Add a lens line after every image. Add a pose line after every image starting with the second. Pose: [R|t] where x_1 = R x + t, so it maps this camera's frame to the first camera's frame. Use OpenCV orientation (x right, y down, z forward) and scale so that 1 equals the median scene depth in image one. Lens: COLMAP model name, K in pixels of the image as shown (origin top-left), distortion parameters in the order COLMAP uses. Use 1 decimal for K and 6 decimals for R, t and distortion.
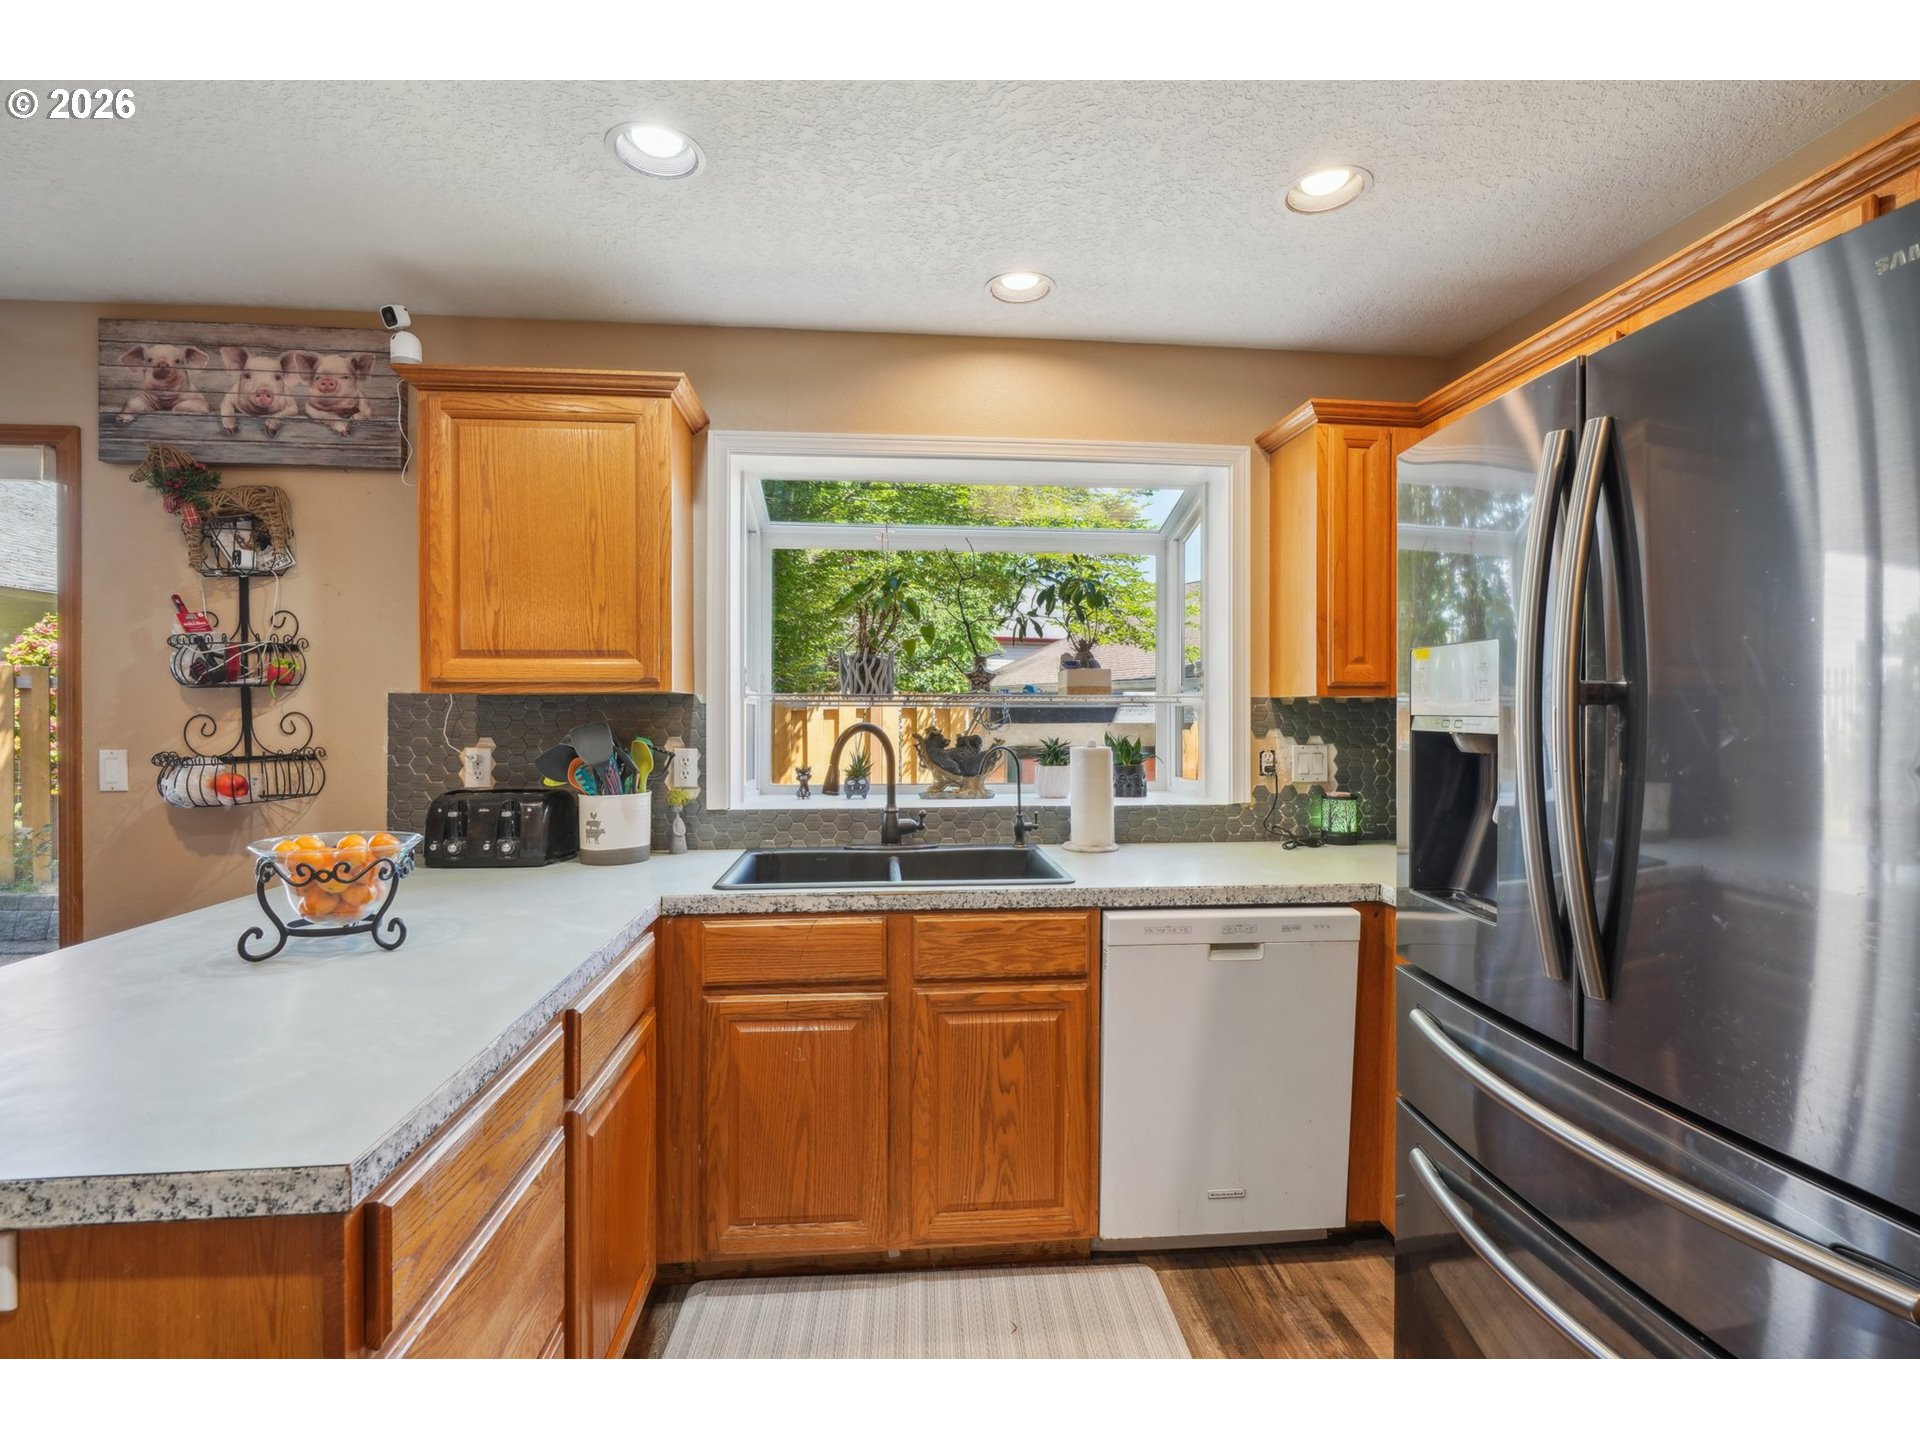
lens RADIAL K [[876.3, 0, 962.5], [0, 876.3, 711.6], [0, 0, 1]] dist [-0.005233, 0.000901]
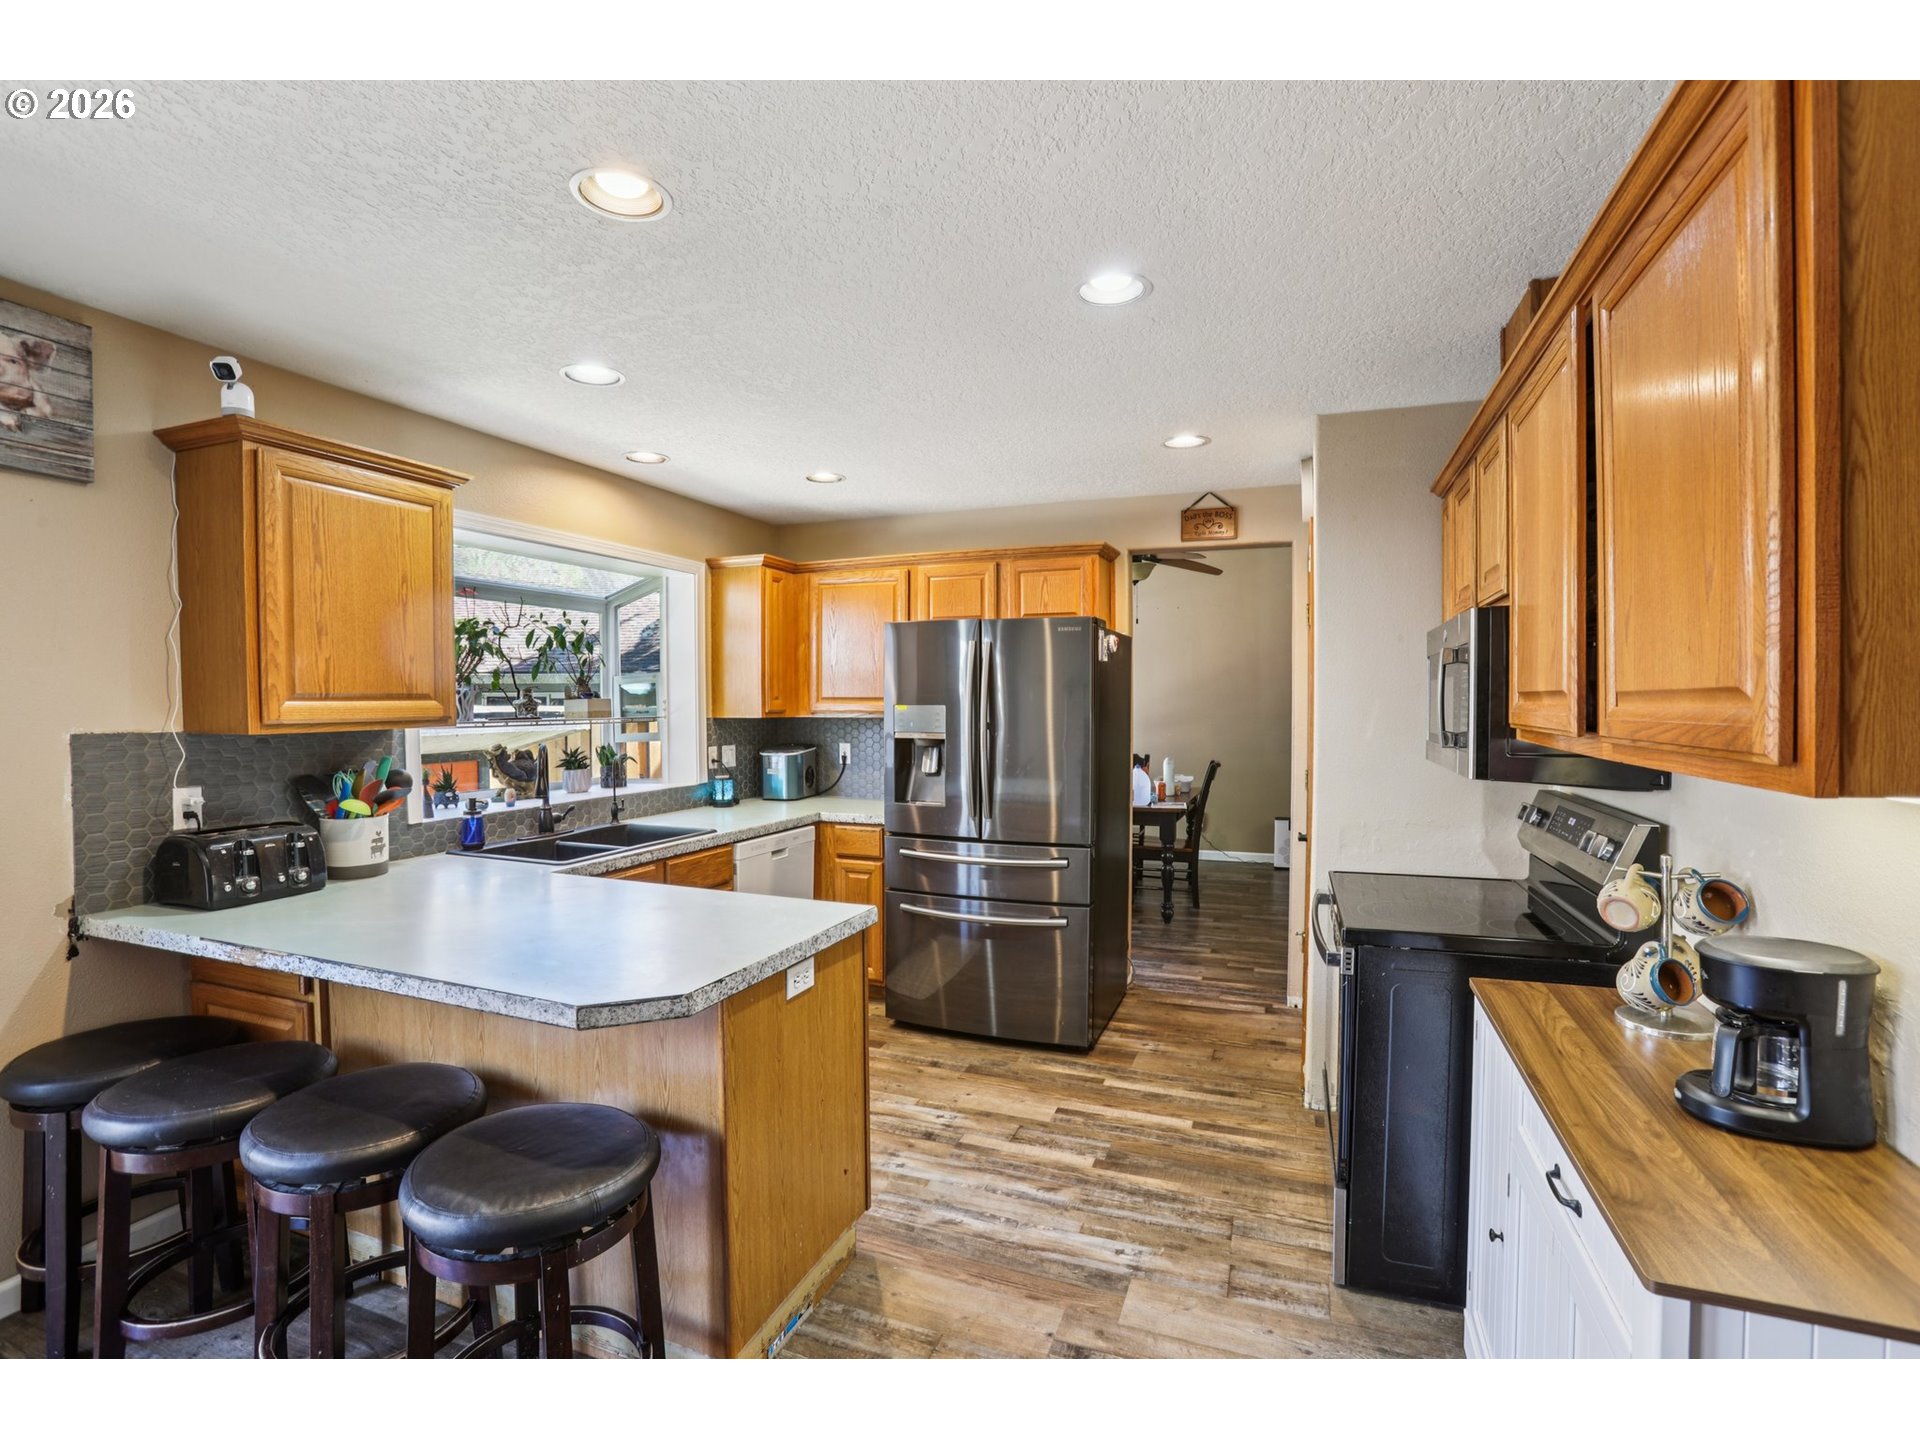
lens RADIAL K [[895.3, 0, 960.0], [0, 895.3, 720.0], [0, 0, 1]] dist [-0.066004, 0.030306]
pose [[0.450892, -0.021973, 0.892308, -1.186763], [0.004100, 0.999737, 0.022547, -0.060316], [-0.892569, -0.006508, 0.450864, -0.214049]]
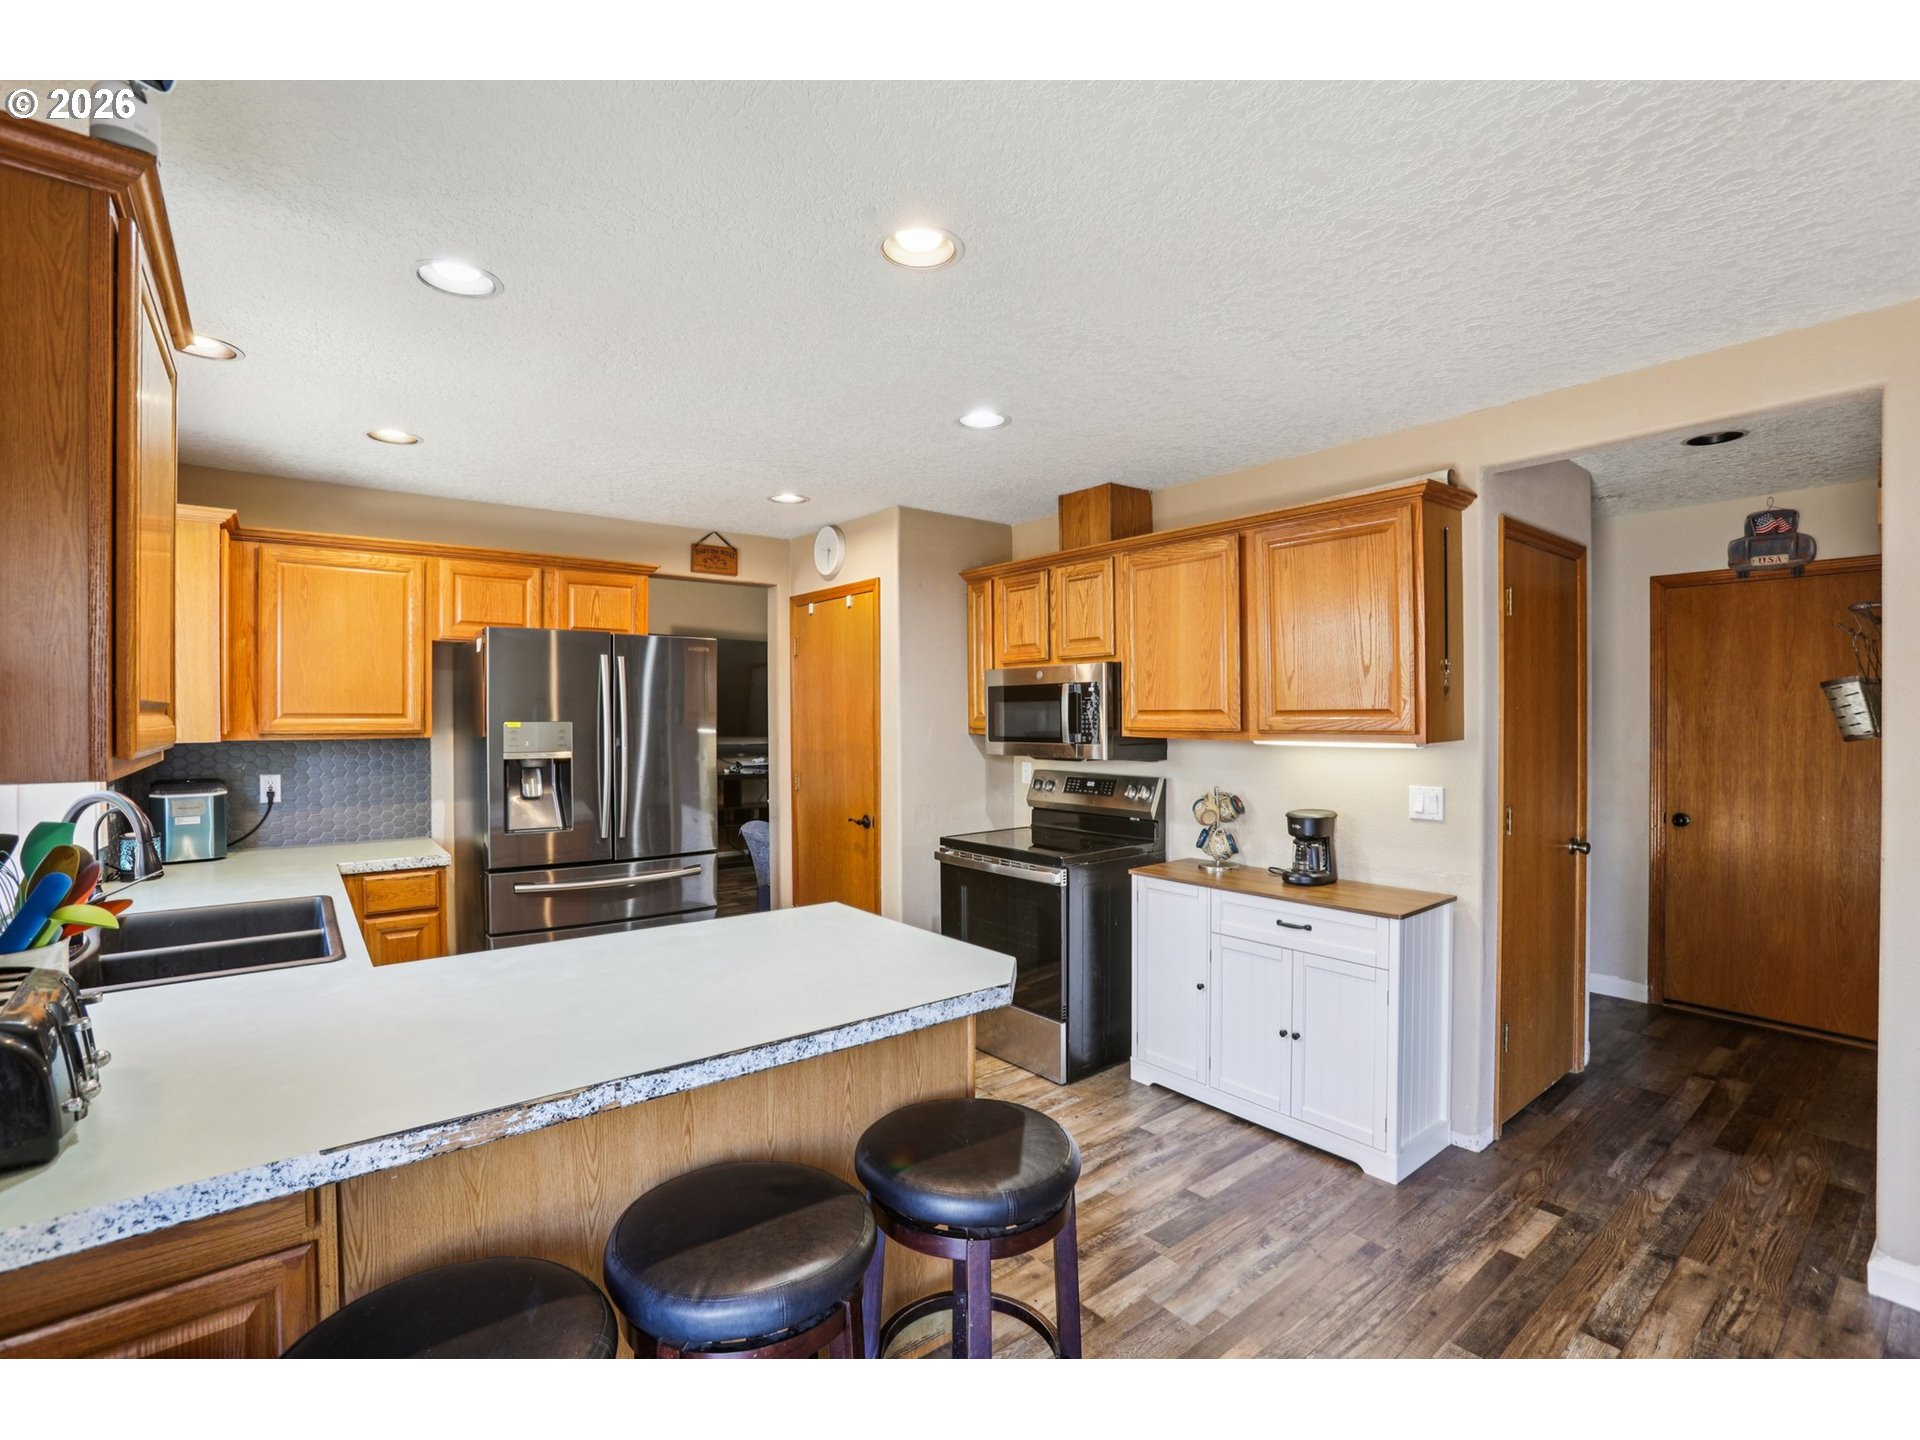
lens RADIAL K [[887.5, 0, 962.6], [0, 887.5, 692.9], [0, 0, 1]] dist [-0.080296, 0.032177]
pose [[-0.553217, 0.023223, 0.832713, -1.347437], [0.006379, 0.999700, -0.023642, -0.058583], [-0.833012, -0.007768, -0.553200, 0.892476]]
